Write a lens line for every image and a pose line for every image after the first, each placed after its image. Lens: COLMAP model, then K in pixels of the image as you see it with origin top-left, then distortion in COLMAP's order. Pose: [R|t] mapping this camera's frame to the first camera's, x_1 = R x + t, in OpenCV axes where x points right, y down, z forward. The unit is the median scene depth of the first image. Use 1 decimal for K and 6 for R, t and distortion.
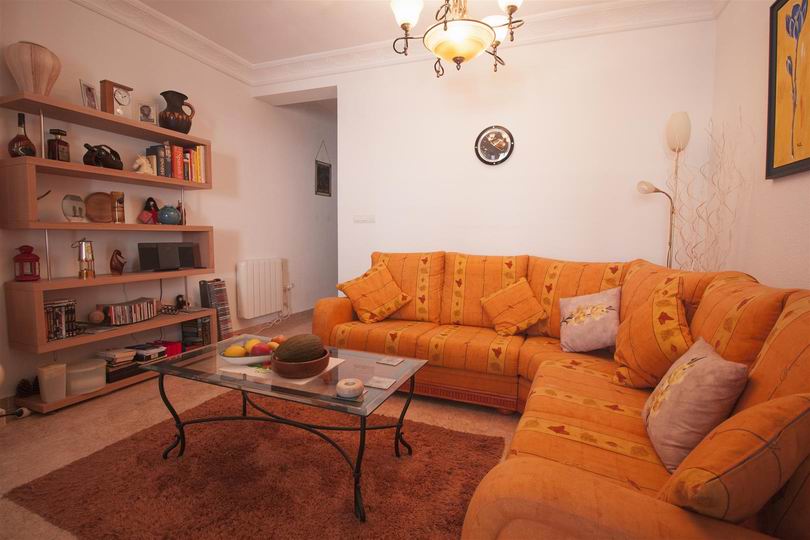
lens RADIAL K [[385.0, 0, 404.9], [0, 385.0, 267.2], [0, 0, 1]] dist [-0.018198, -0.003040]
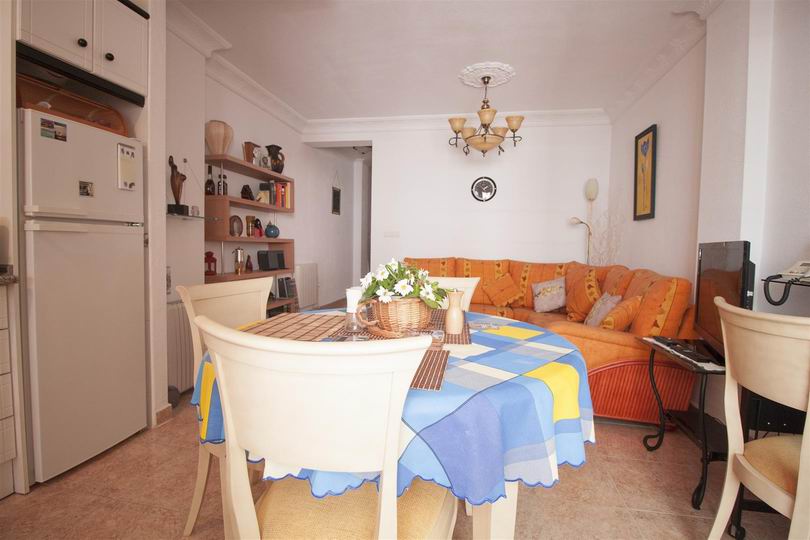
lens RADIAL K [[385.0, 0, 402.9], [0, 385.0, 266.8], [0, 0, 1]] dist [-0.018198, -0.003040]
pose [[0.984383, -0.002303, 0.176027, -0.440411], [0.006482, 0.999710, -0.023173, 0.037700], [-0.175923, 0.023952, 0.984113, -0.561988]]
